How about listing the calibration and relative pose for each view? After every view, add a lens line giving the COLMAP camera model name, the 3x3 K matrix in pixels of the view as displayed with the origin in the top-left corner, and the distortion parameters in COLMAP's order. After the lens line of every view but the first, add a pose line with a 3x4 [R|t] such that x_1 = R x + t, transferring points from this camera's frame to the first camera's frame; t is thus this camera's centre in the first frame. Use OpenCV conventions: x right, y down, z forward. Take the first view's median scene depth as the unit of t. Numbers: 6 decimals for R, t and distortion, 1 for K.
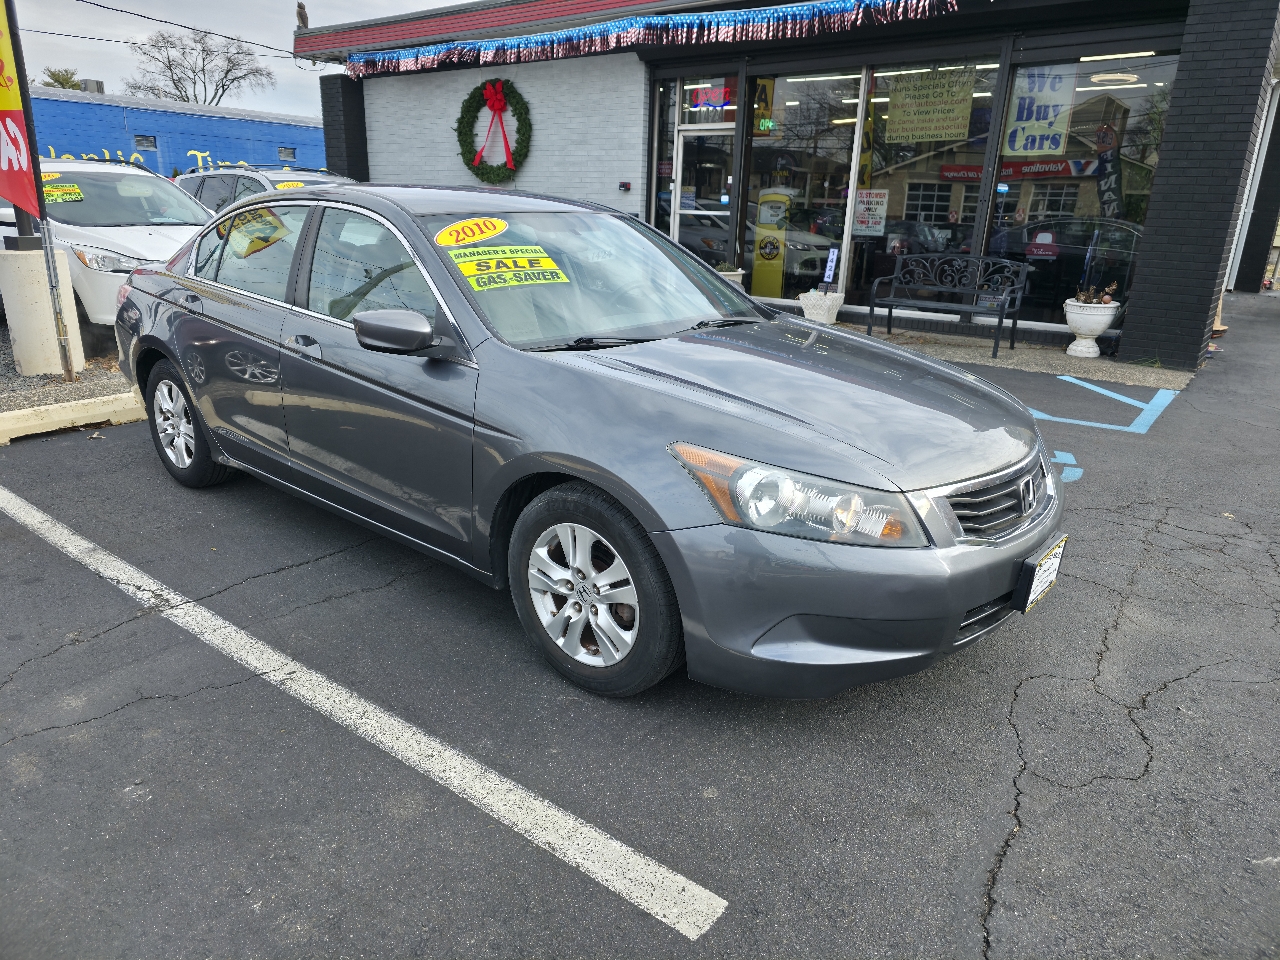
lens RADIAL K [[843.2, 0, 636.4], [0, 843.2, 473.8], [0, 0, 1]] dist [0.049464, -0.046179]
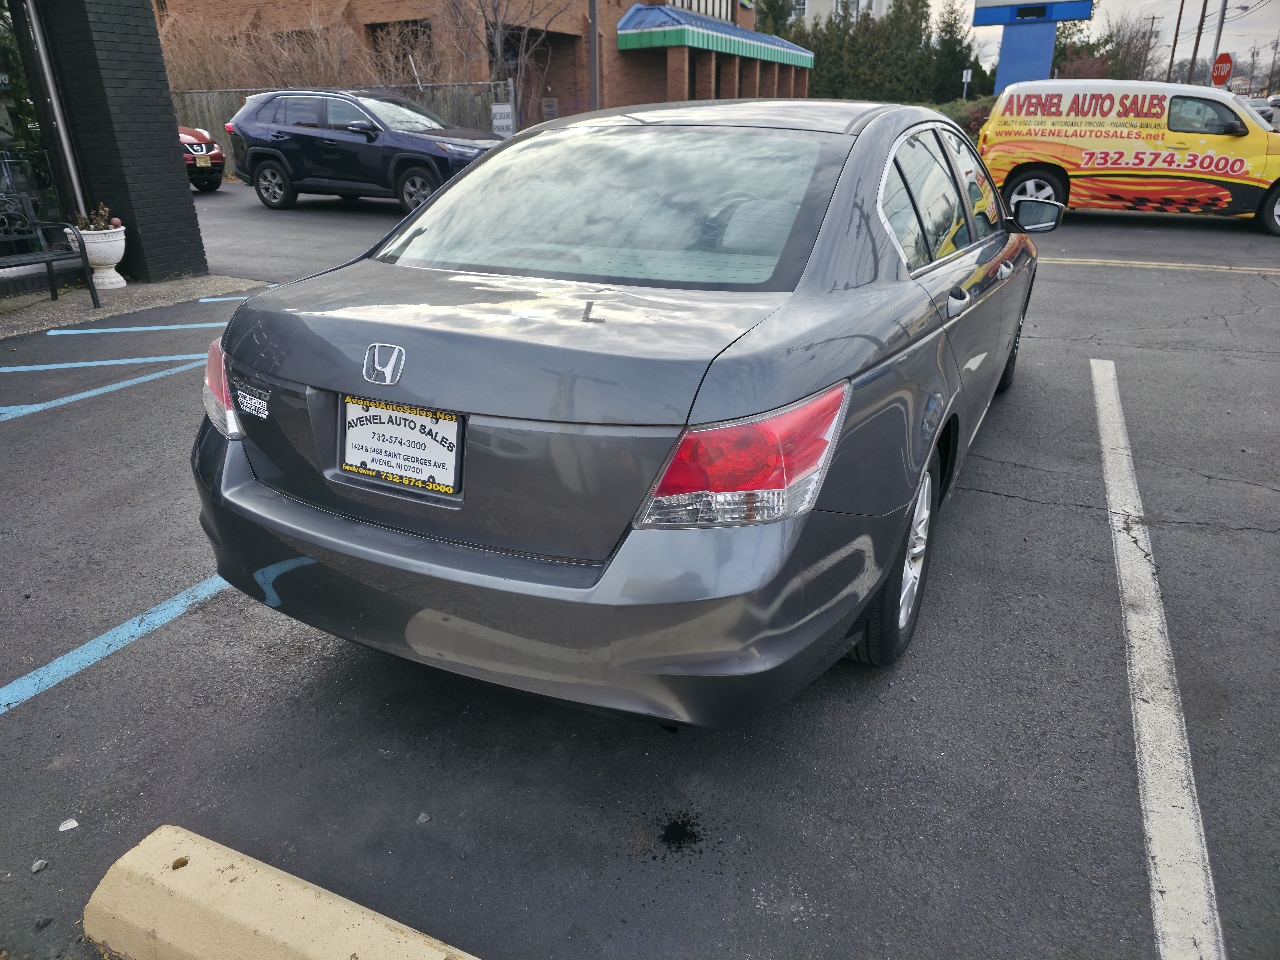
lens RADIAL K [[843.2, 0, 627.3], [0, 843.2, 484.1], [0, 0, 1]] dist [0.049464, -0.046179]
pose [[-0.223953, -0.400433, 0.888537, -0.470019], [0.305289, 0.836988, 0.454148, -0.194088], [-0.925550, 0.372968, -0.065198, 0.574928]]
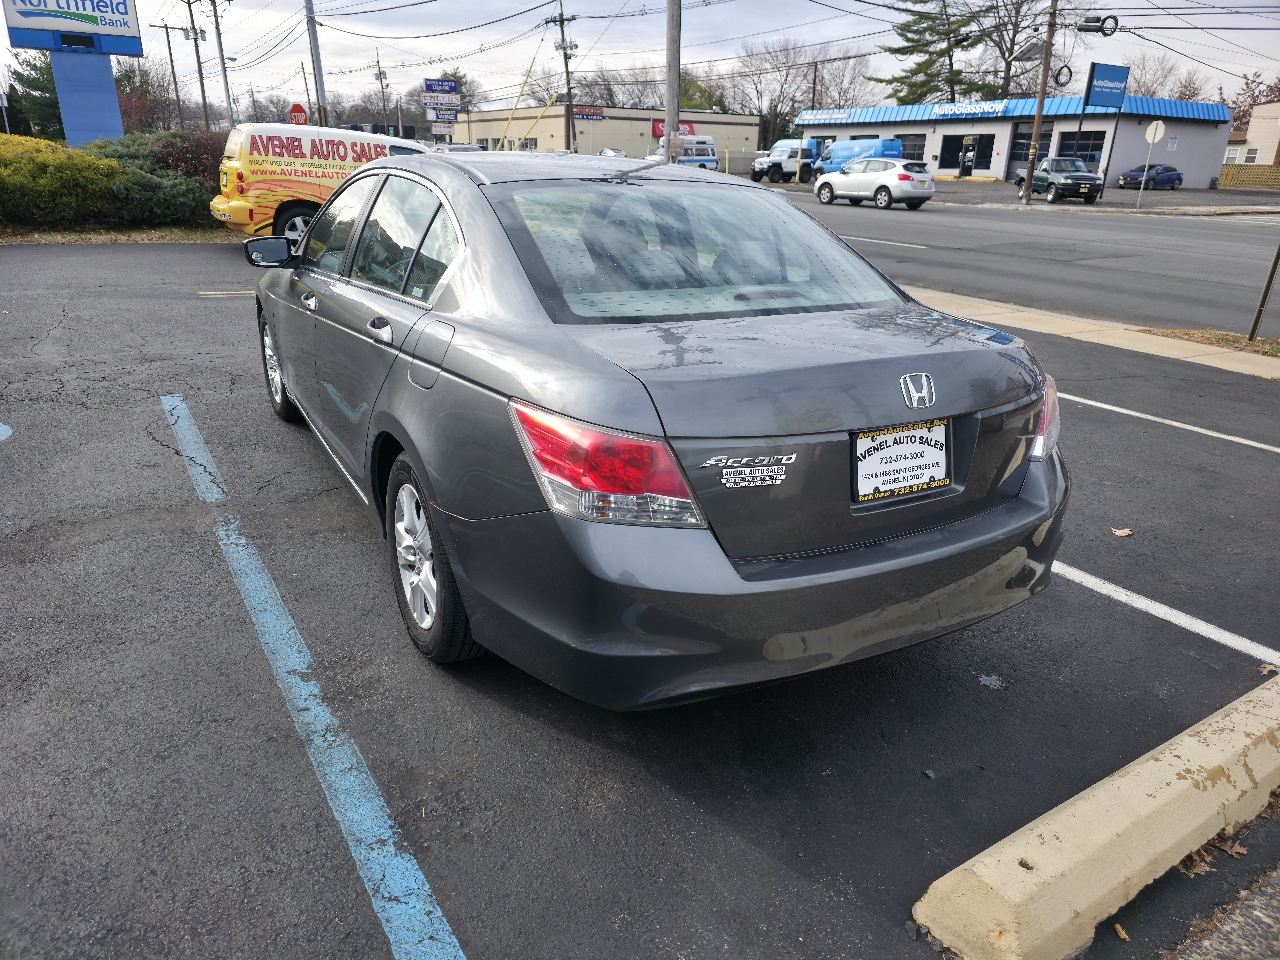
lens RADIAL K [[843.2, 0, 628.7], [0, 843.2, 485.5], [0, 0, 1]] dist [0.049464, -0.046179]
pose [[-0.940044, -0.167006, 0.297365, -0.280537], [0.053660, 0.788619, 0.612536, -0.265096], [-0.336804, 0.591768, -0.732375, 0.800121]]
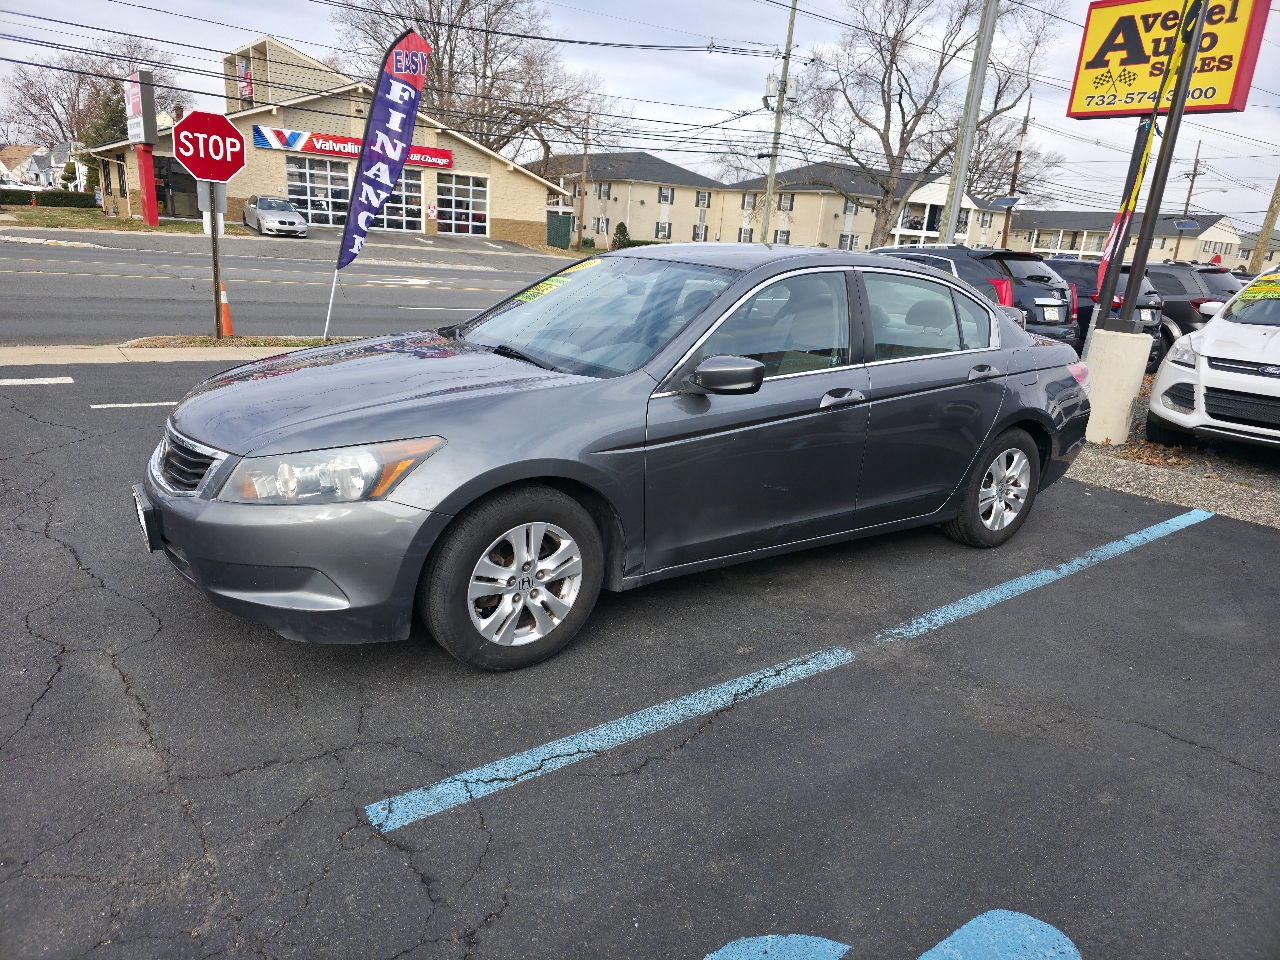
lens RADIAL K [[843.2, 0, 635.2], [0, 843.2, 494.0], [0, 0, 1]] dist [0.049464, -0.046179]
pose [[-0.239970, 0.242216, -0.940078, 0.399993], [-0.361621, 0.876376, 0.318112, -0.150996], [0.900913, 0.416289, -0.122713, 0.490895]]
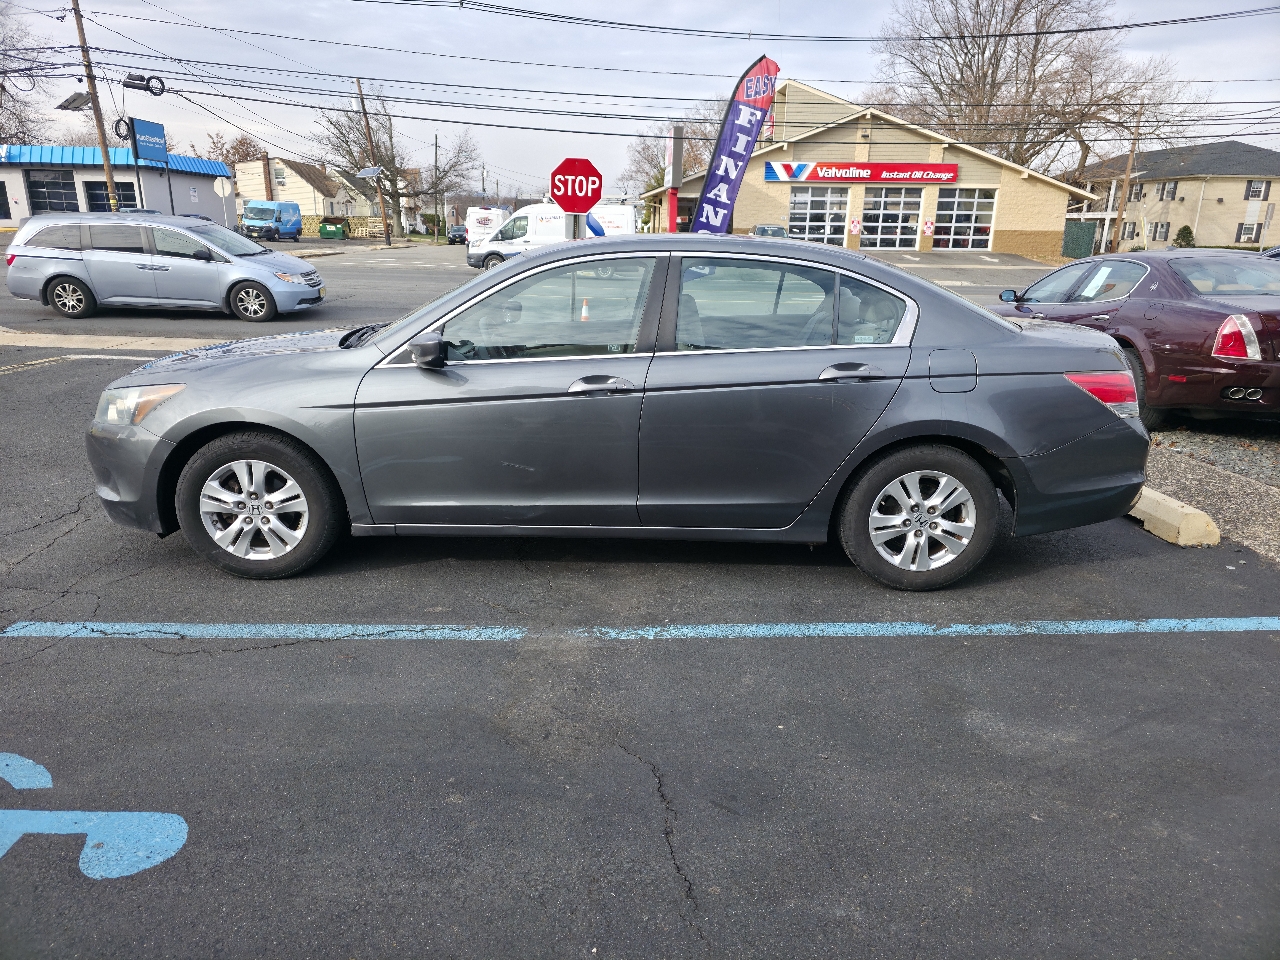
lens RADIAL K [[843.2, 0, 626.8], [0, 843.2, 477.5], [0, 0, 1]] dist [0.049464, -0.046179]
pose [[-0.758483, 0.143012, -0.635808, 0.234252], [-0.231023, 0.853260, 0.467521, -0.247675], [0.609371, 0.501493, -0.614144, 0.779865]]
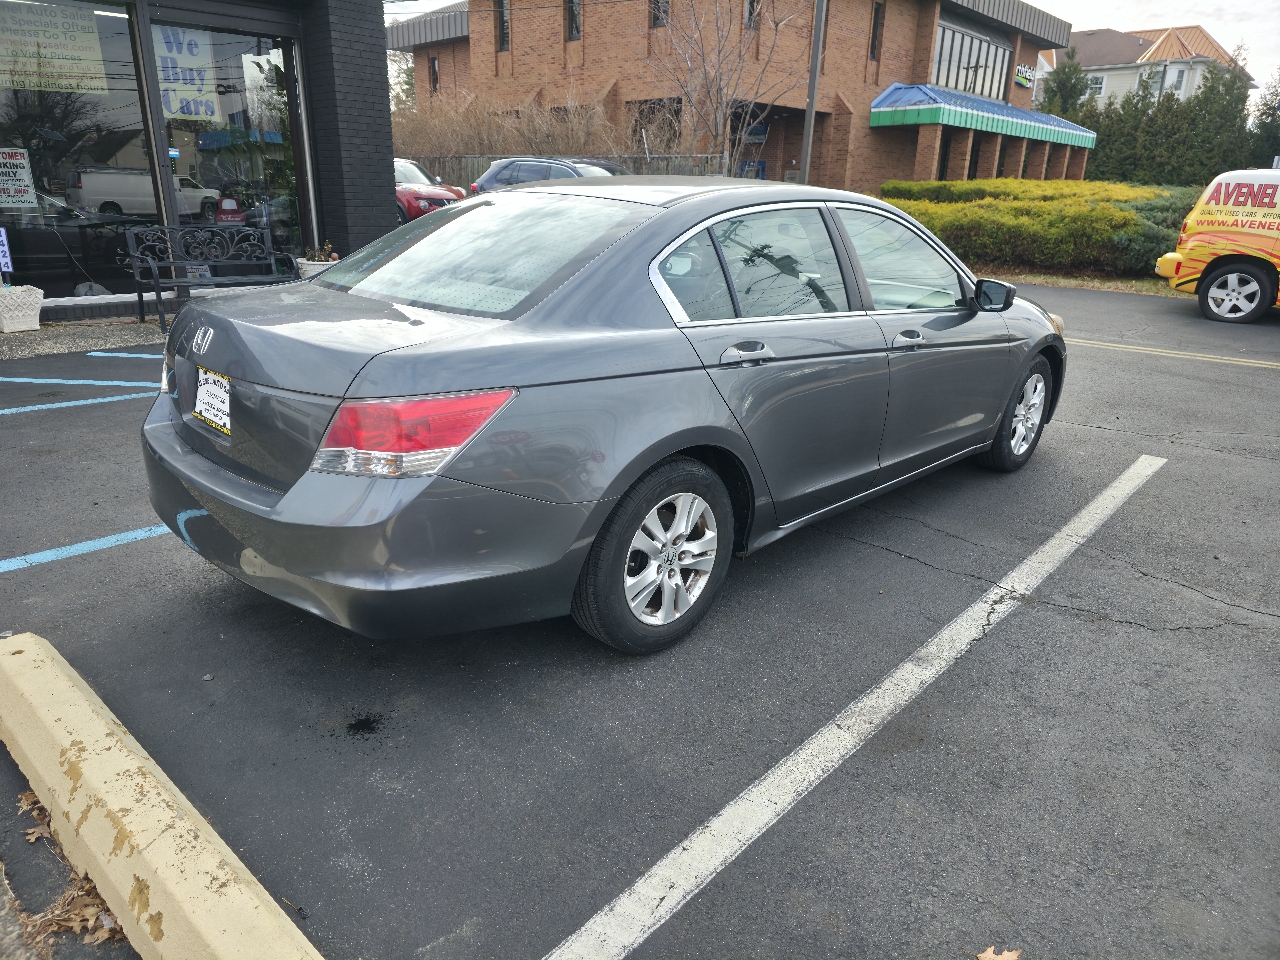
lens RADIAL K [[843.2, 0, 627.9], [0, 843.2, 476.2], [0, 0, 1]] dist [0.049464, -0.046179]
pose [[0.079873, -0.339037, 0.937376, -0.539105], [0.282061, 0.909635, 0.304969, -0.153172], [-0.956066, 0.240039, 0.168284, 0.438454]]
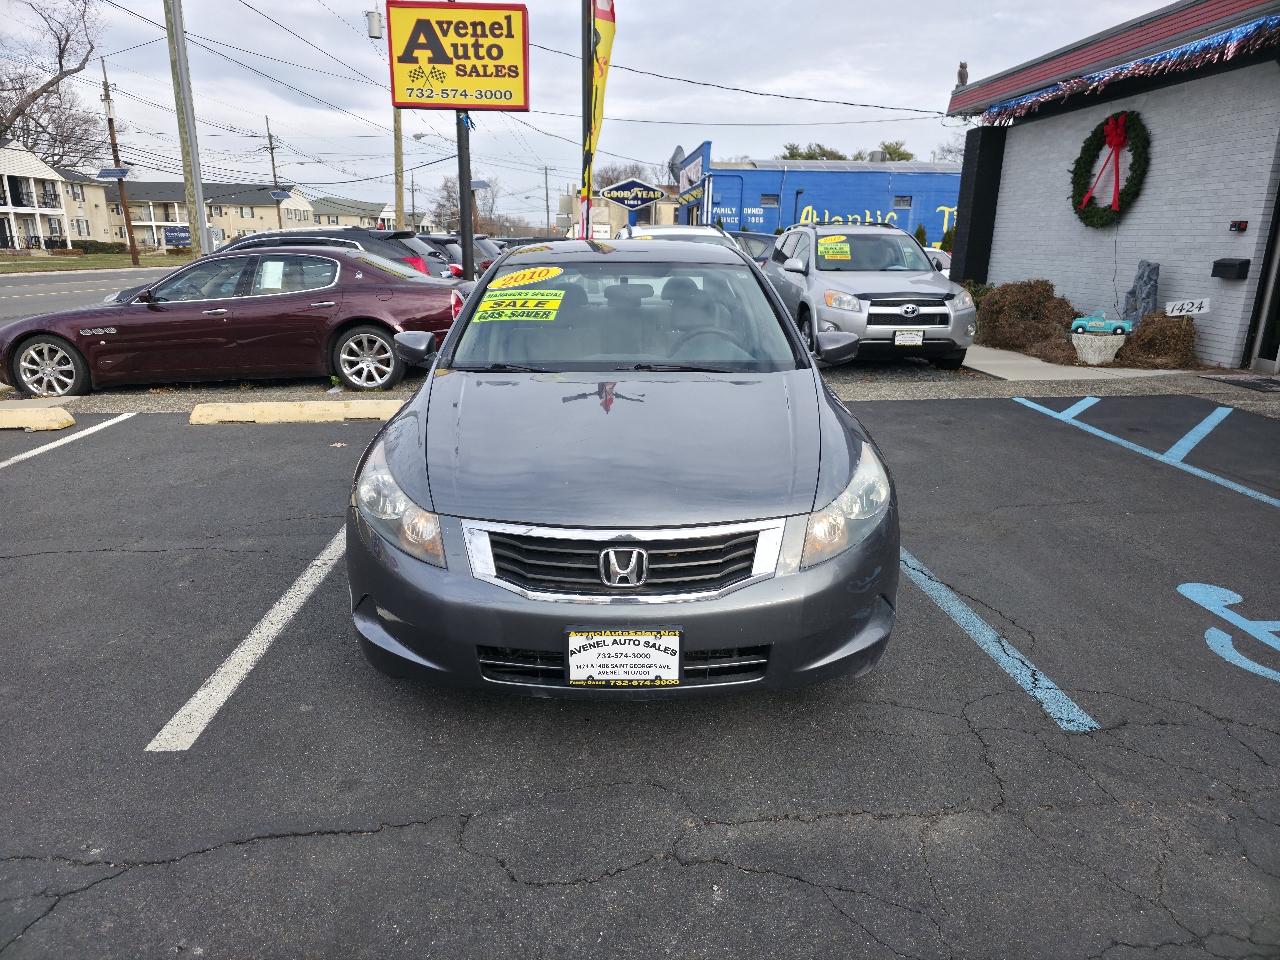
lens RADIAL K [[843.2, 0, 637.2], [0, 843.2, 487.2], [0, 0, 1]] dist [0.049464, -0.046179]
pose [[0.664239, 0.187178, -0.723707, 0.309129], [-0.215510, 0.974987, 0.054367, -0.030656], [0.715781, 0.119853, 0.687963, 0.102823]]
